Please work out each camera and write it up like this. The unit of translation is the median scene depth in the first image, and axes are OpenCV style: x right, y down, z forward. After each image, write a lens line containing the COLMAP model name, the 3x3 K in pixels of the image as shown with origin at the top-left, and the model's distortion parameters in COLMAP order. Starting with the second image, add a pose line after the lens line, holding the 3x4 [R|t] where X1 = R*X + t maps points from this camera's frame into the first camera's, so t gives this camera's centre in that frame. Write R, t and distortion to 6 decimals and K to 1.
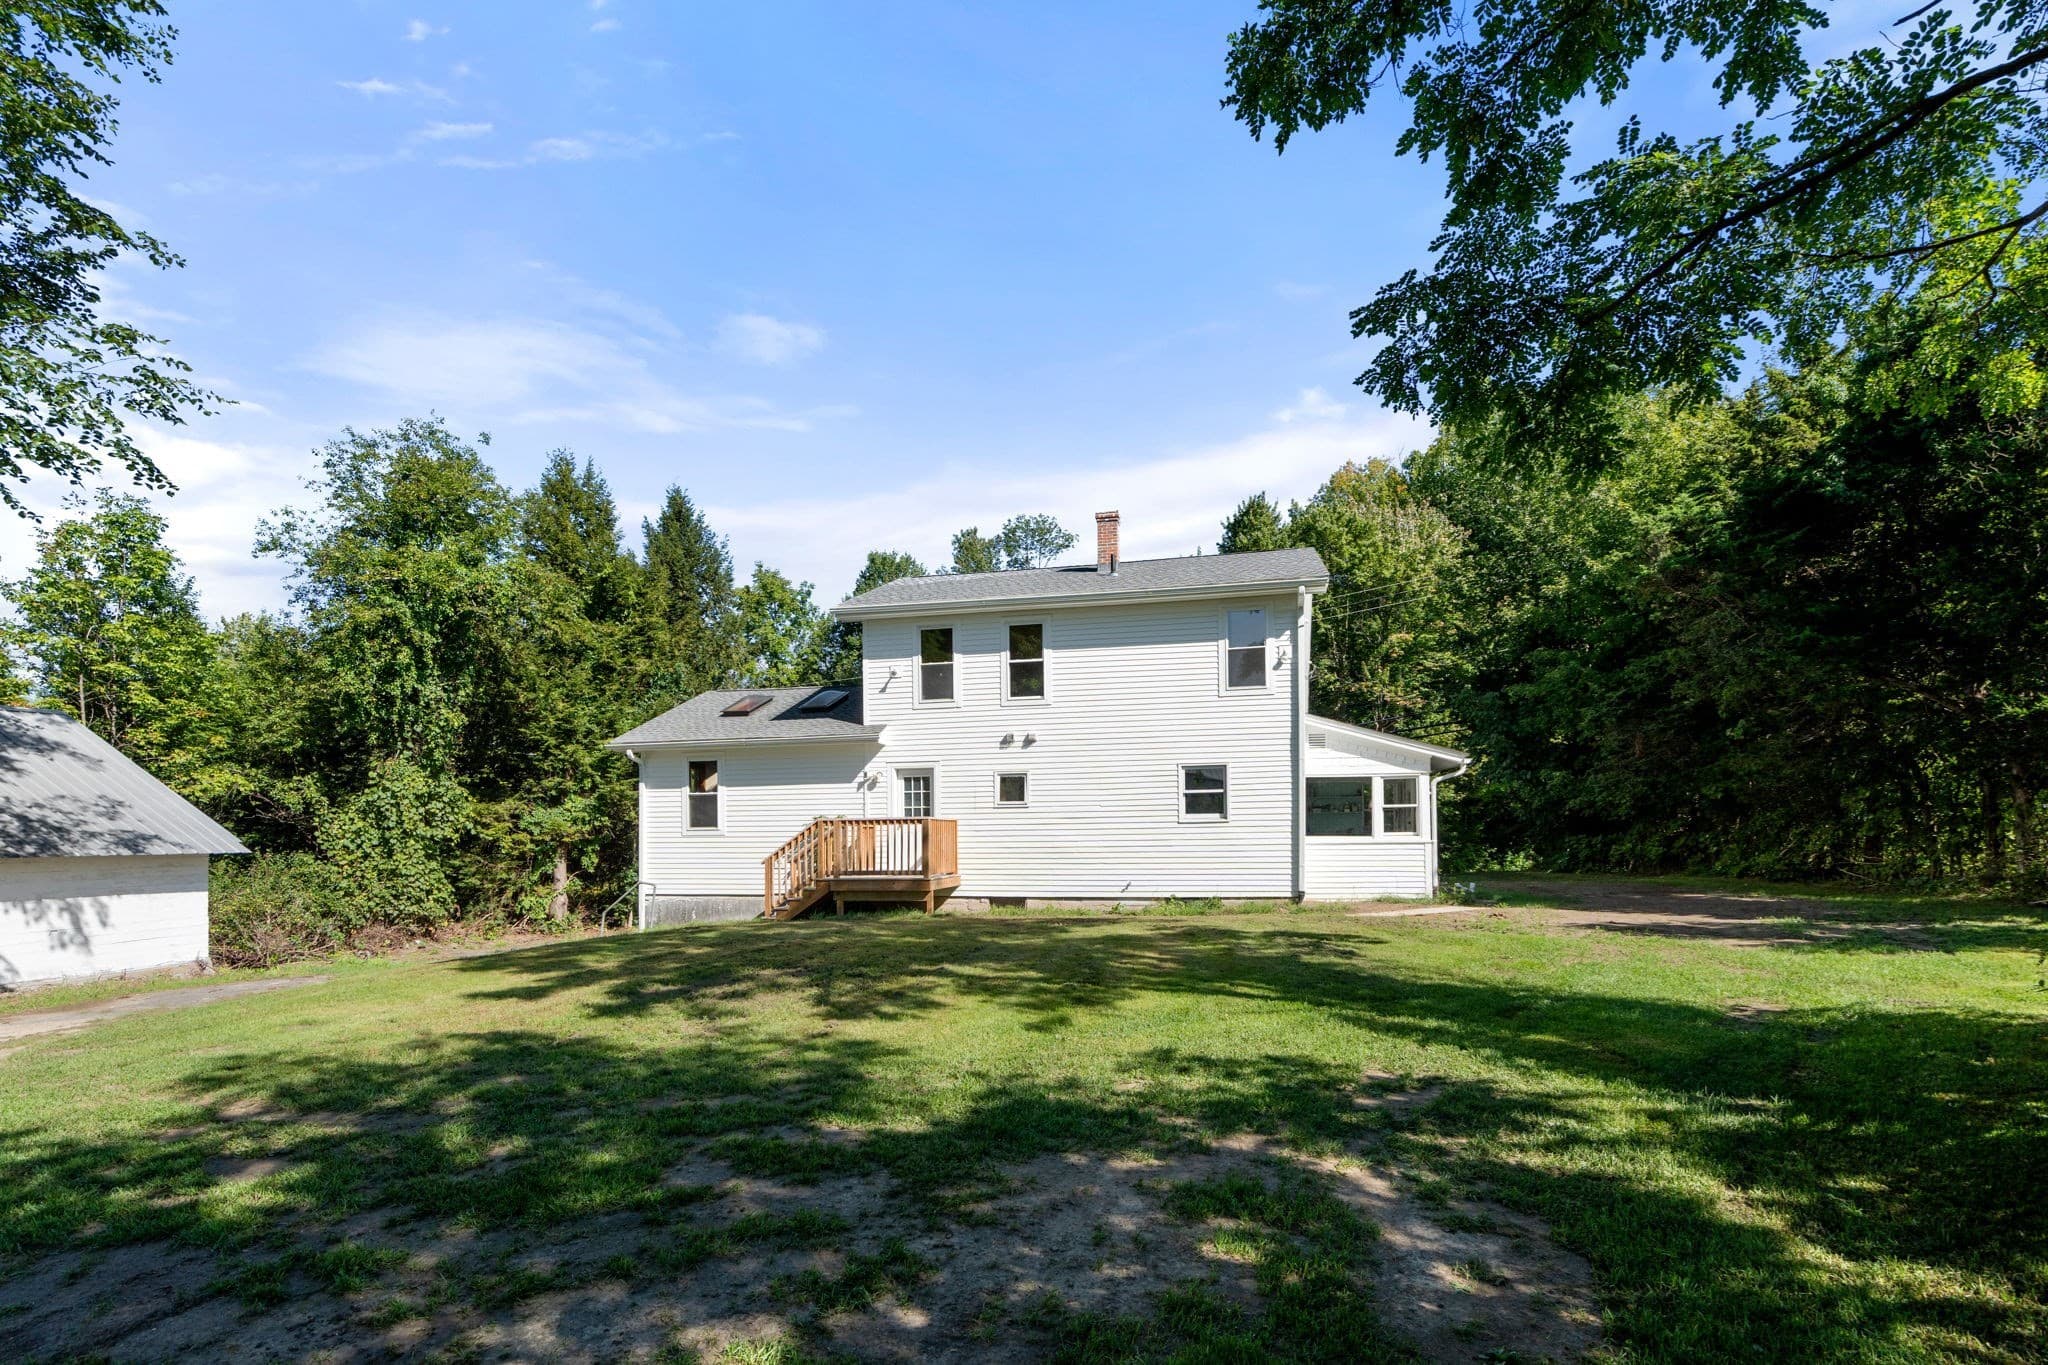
lens RADIAL K [[990.2, 0, 1021.5], [0, 990.2, 746.1], [0, 0, 1]] dist [-0.002020, 0.001349]
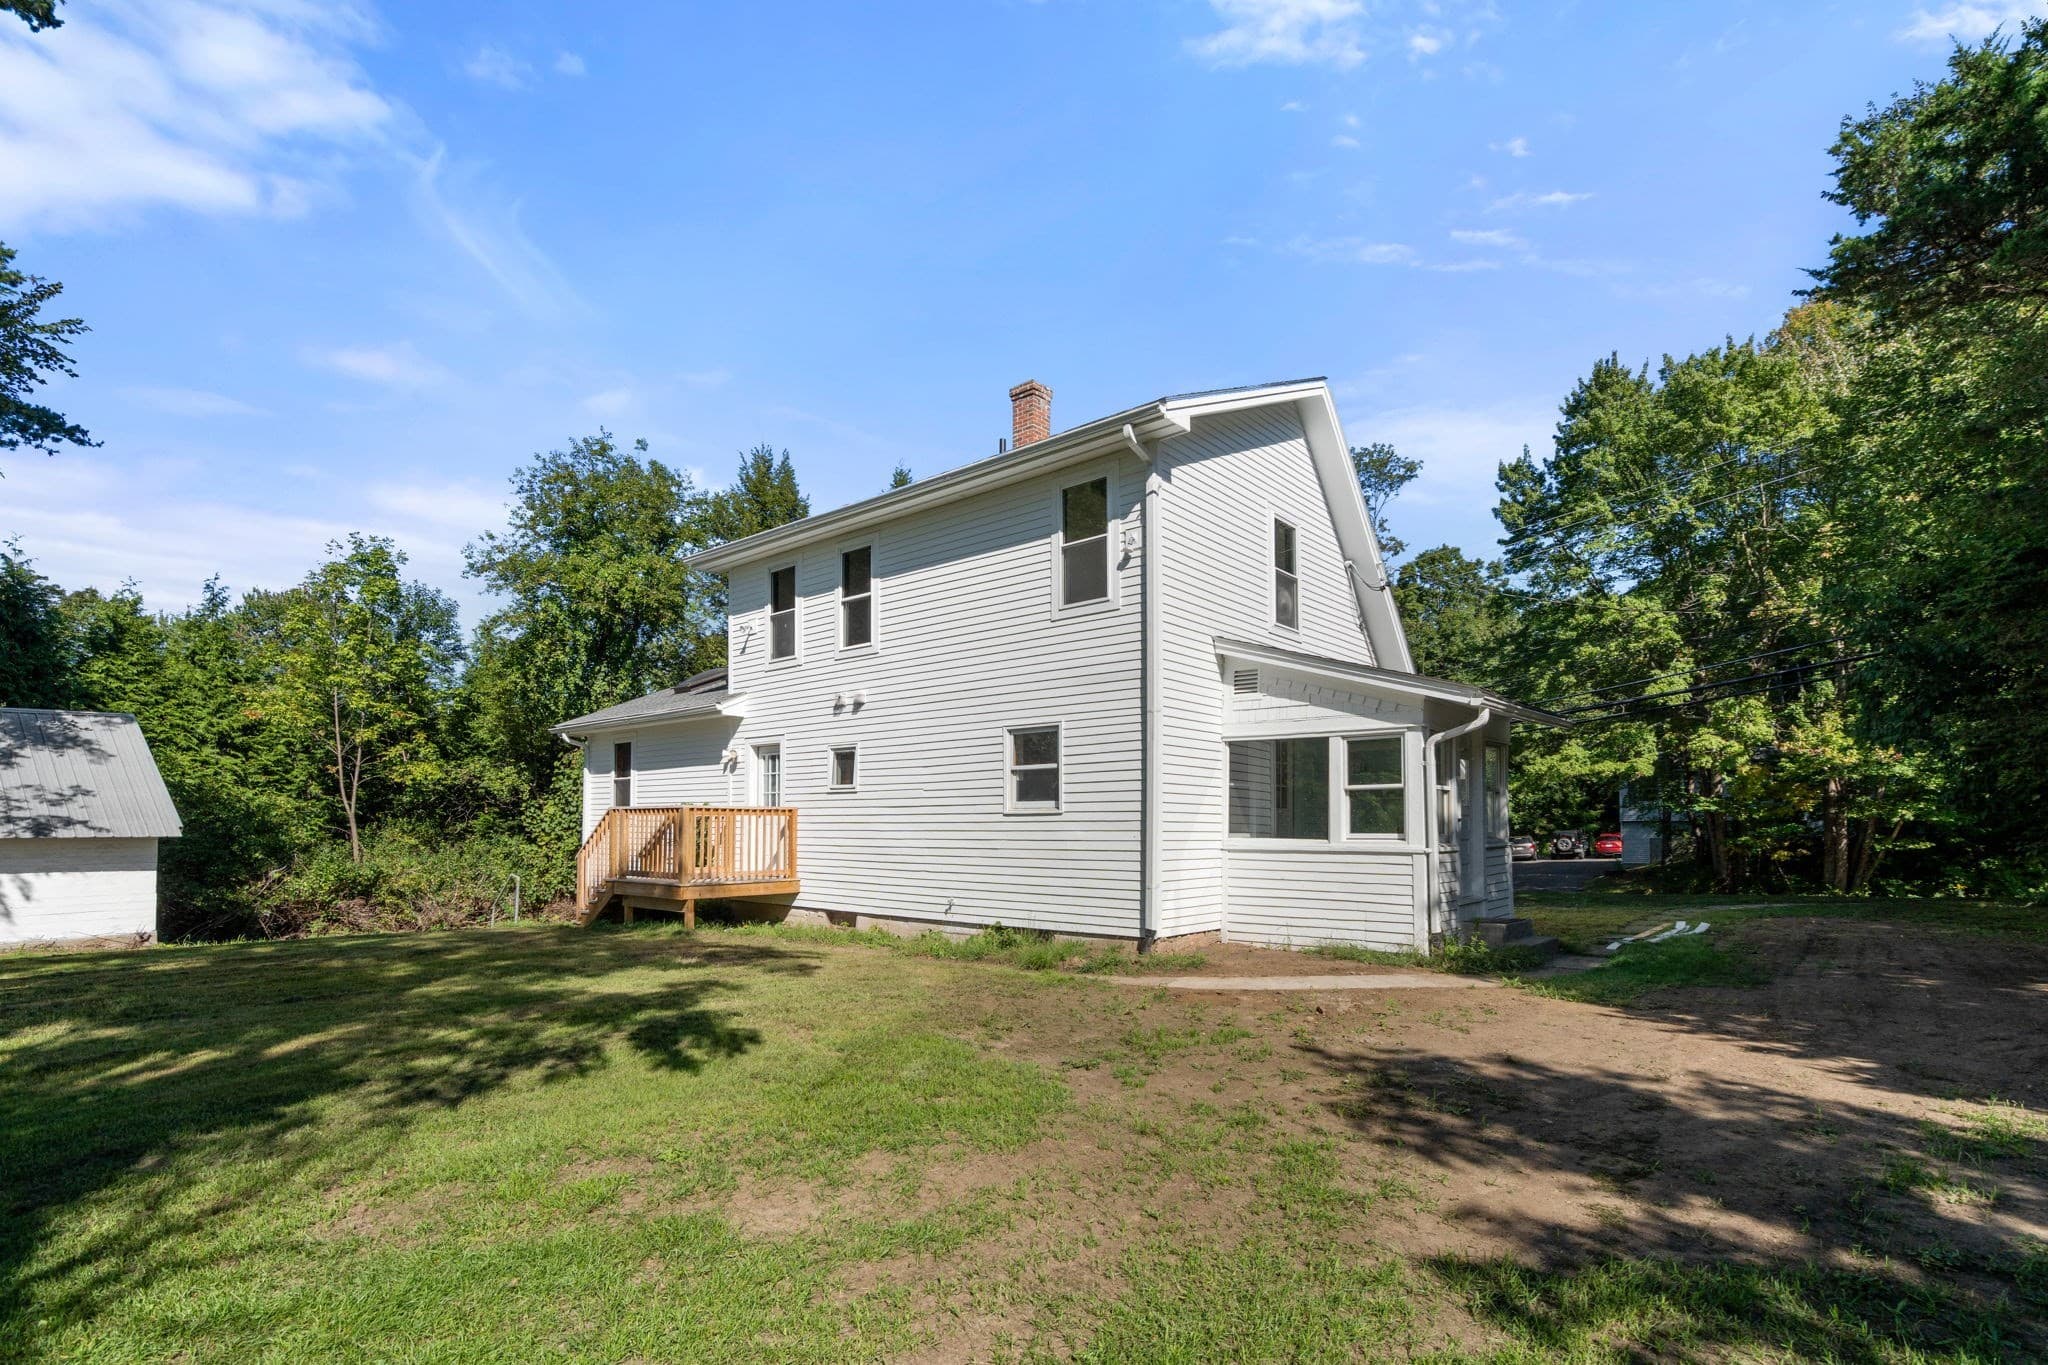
lens RADIAL K [[990.2, 0, 1021.5], [0, 990.2, 746.1], [0, 0, 1]] dist [-0.002020, 0.001349]
pose [[0.882889, -0.026571, -0.468829, 0.449754], [0.031882, 0.999486, 0.003393, 0.027088], [0.468498, -0.017942, 0.883282, 0.383480]]
